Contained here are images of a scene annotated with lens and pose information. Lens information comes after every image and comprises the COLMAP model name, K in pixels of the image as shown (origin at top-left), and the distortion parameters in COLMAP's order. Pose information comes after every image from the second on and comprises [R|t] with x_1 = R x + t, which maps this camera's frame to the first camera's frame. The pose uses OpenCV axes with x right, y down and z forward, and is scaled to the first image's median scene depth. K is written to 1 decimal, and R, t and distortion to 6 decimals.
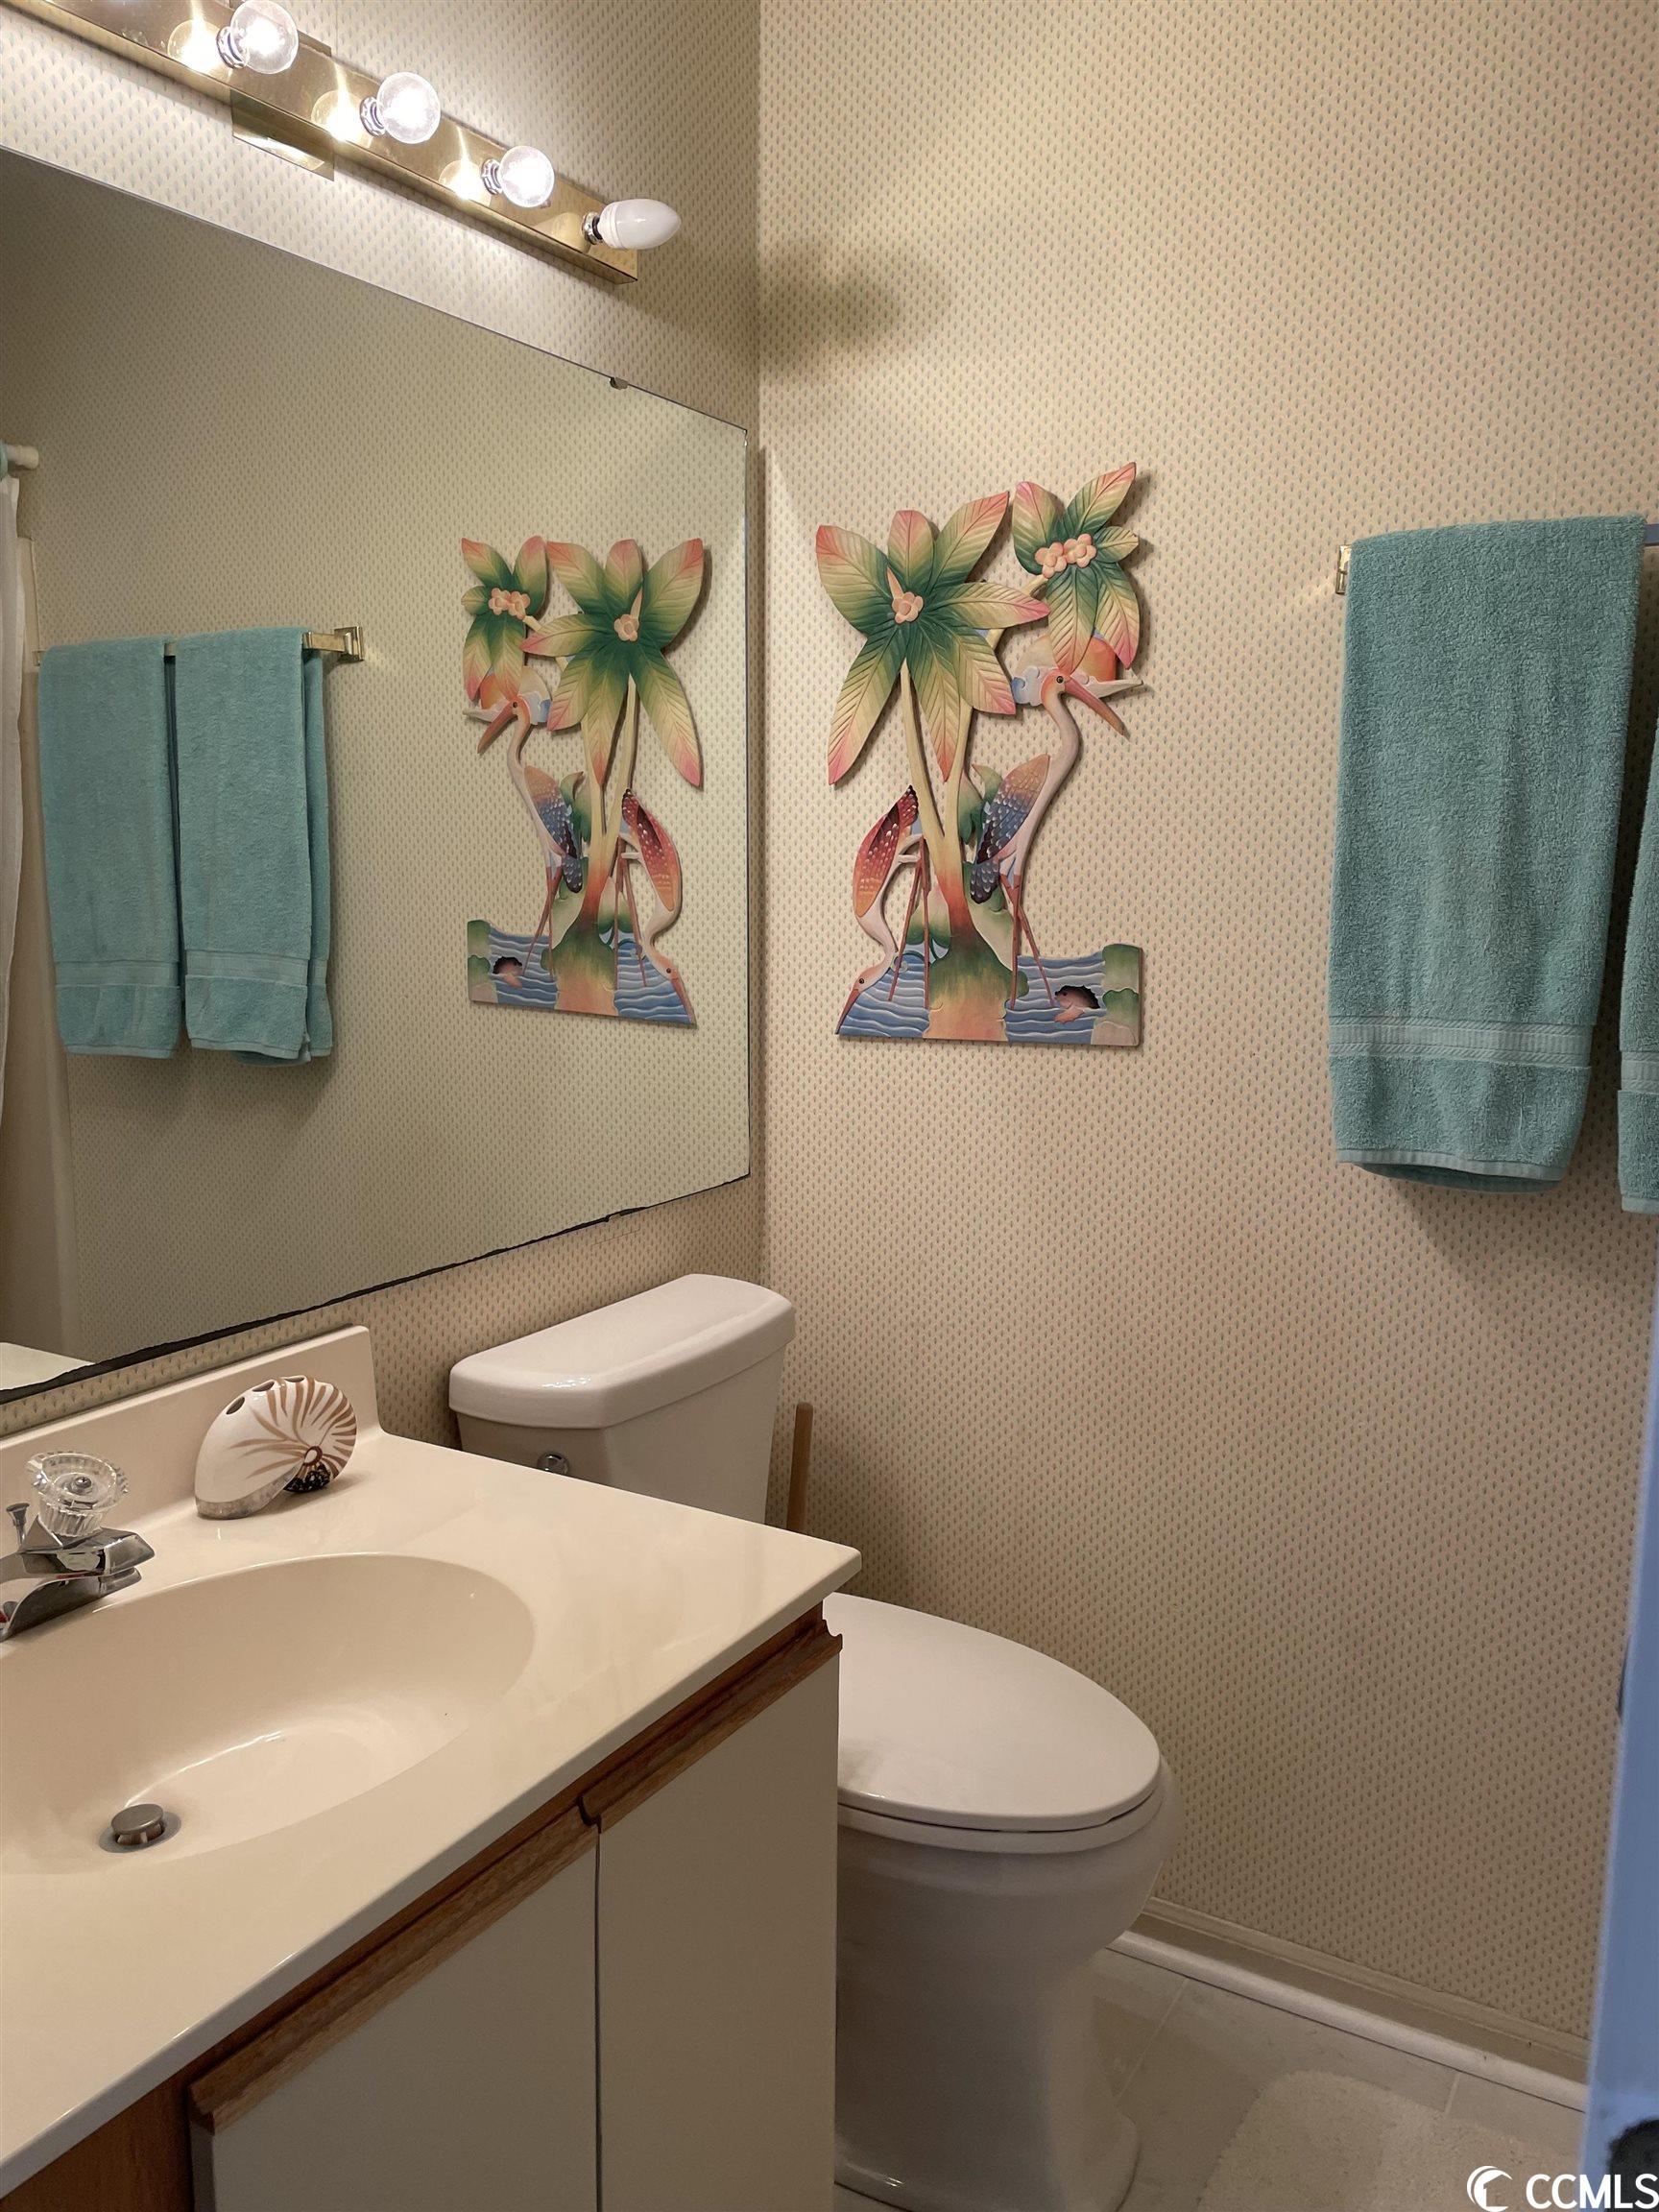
lens RADIAL K [[1663.2, 0, 833.3], [0, 1663.2, 1104.1], [0, 0, 1]] dist [0.086404, -0.114027]
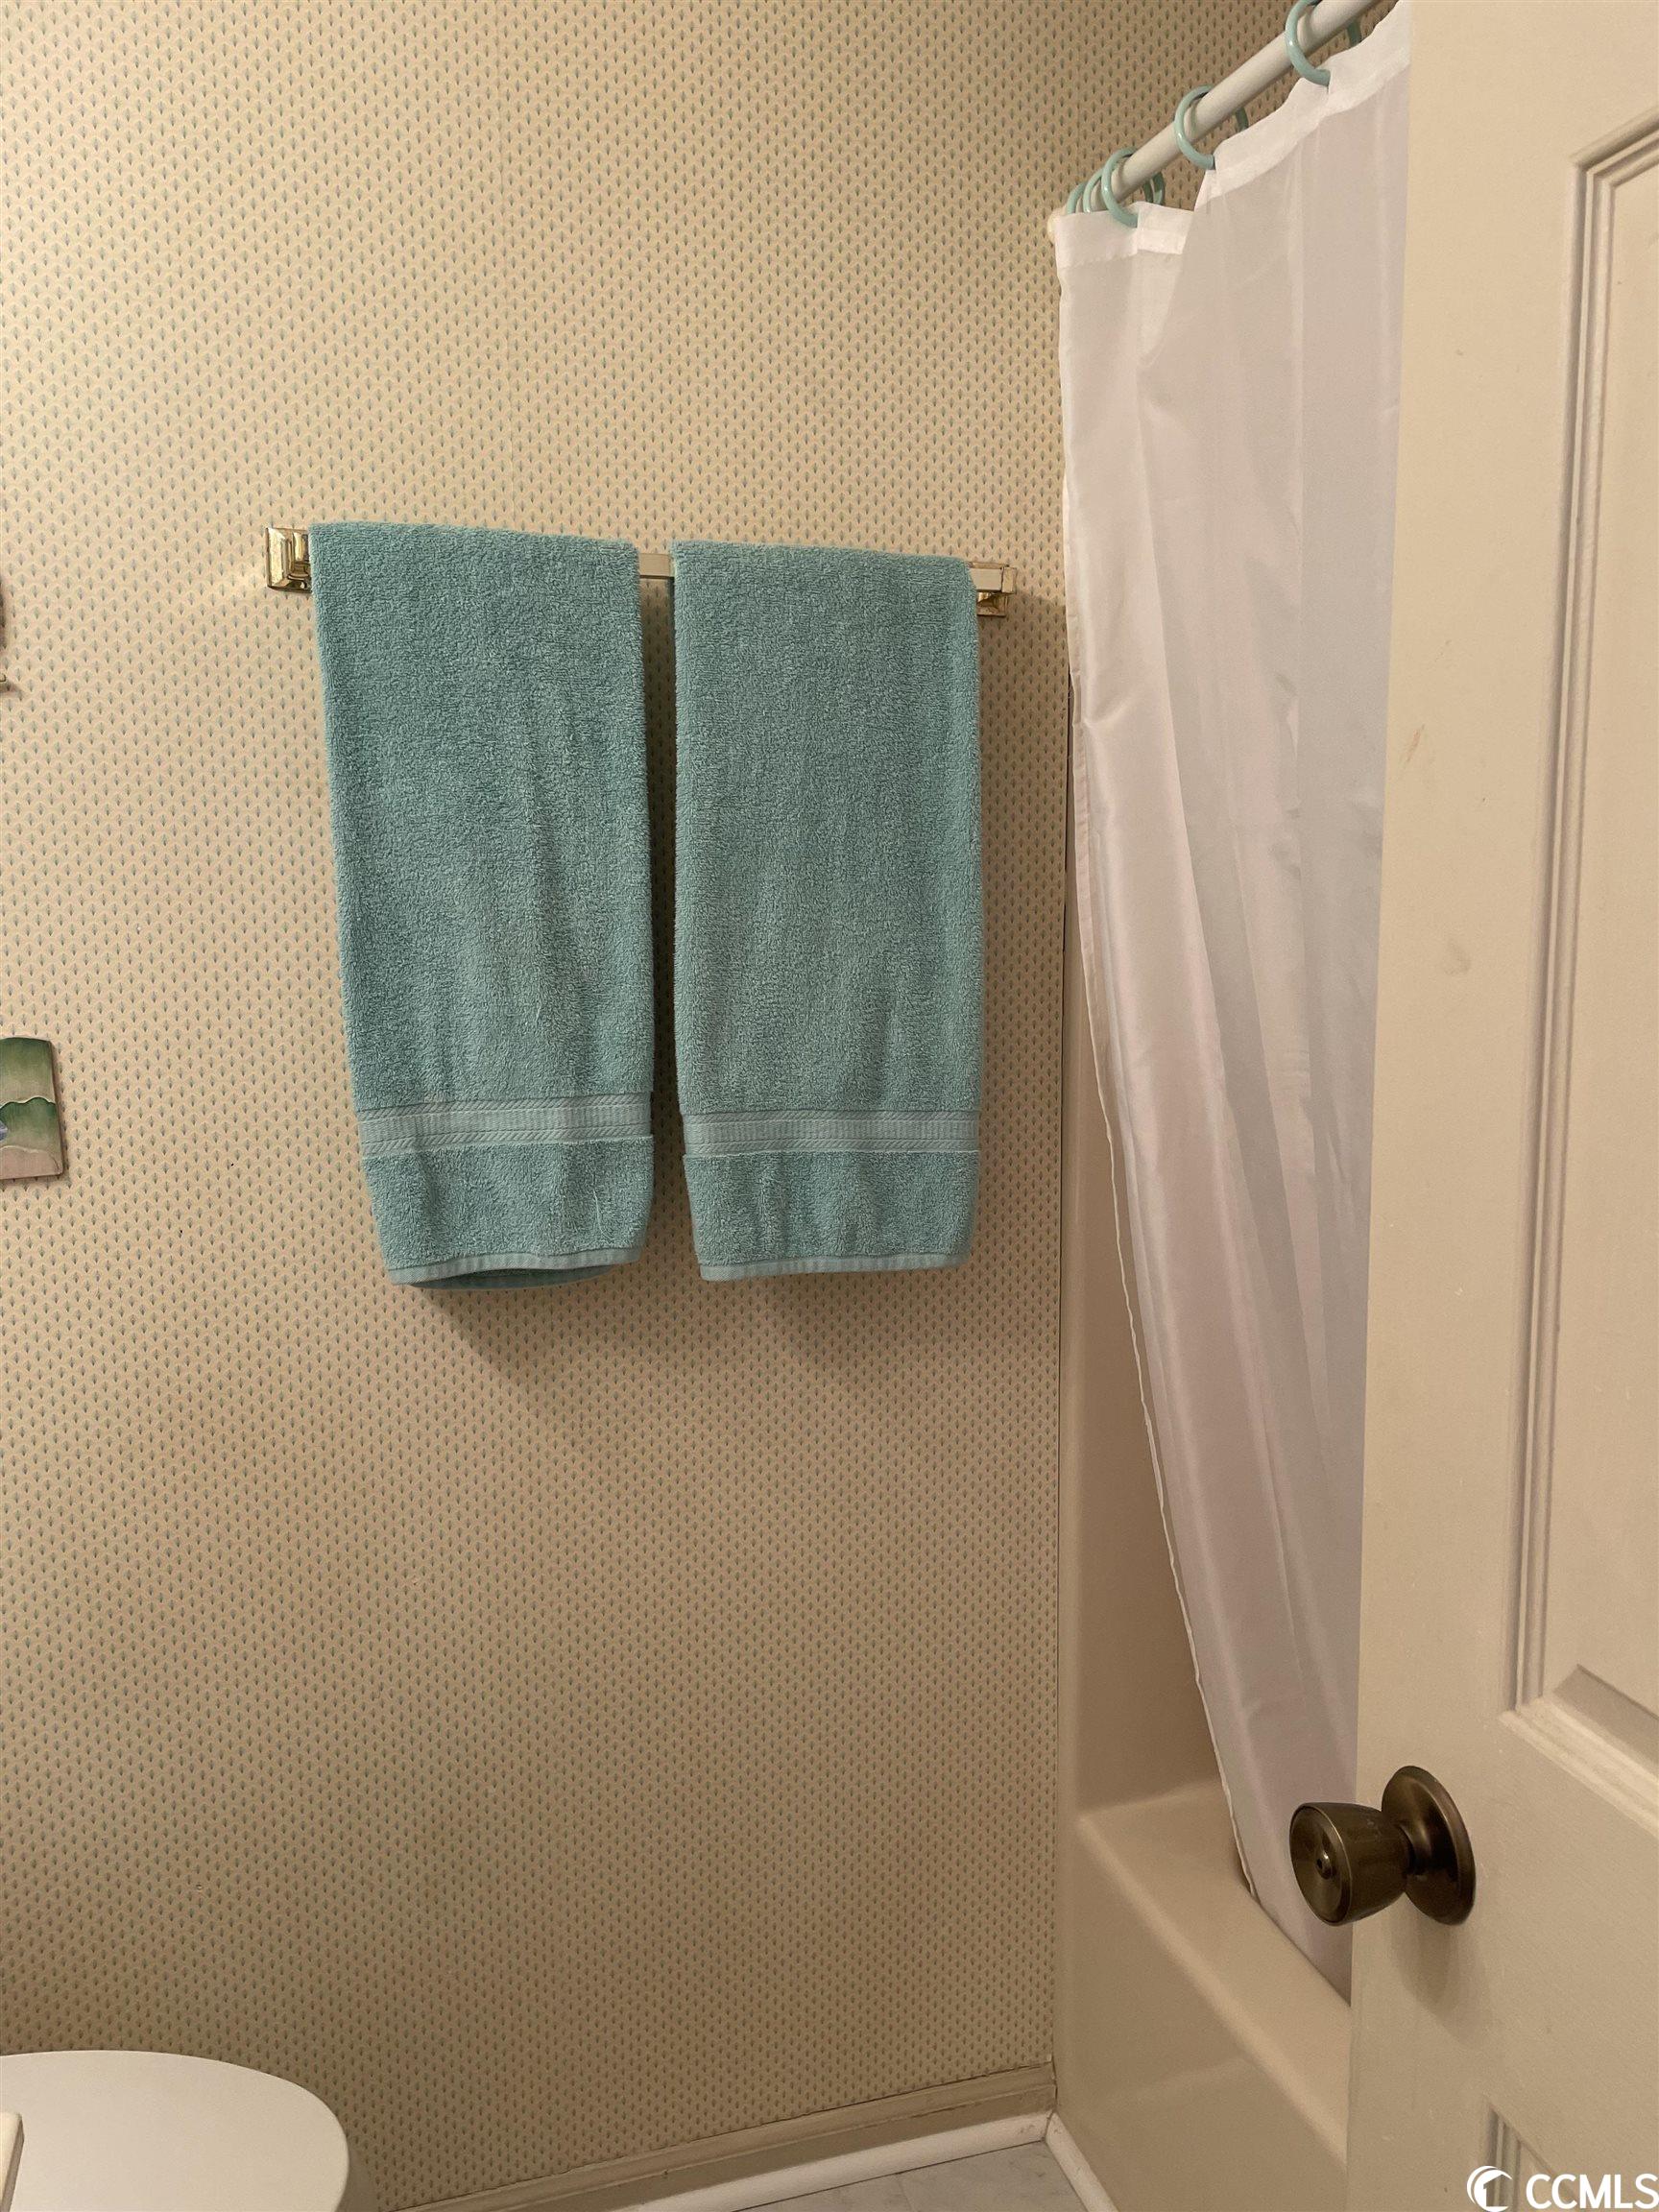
lens RADIAL K [[1663.2, 0, 834.4], [0, 1663.2, 1111.0], [0, 0, 1]] dist [0.086404, -0.114027]
pose [[0.663382, -0.121968, 0.738274, -0.157485], [0.124445, 0.990869, 0.051877, -0.068157], [-0.737860, 0.057460, 0.672503, 0.293394]]
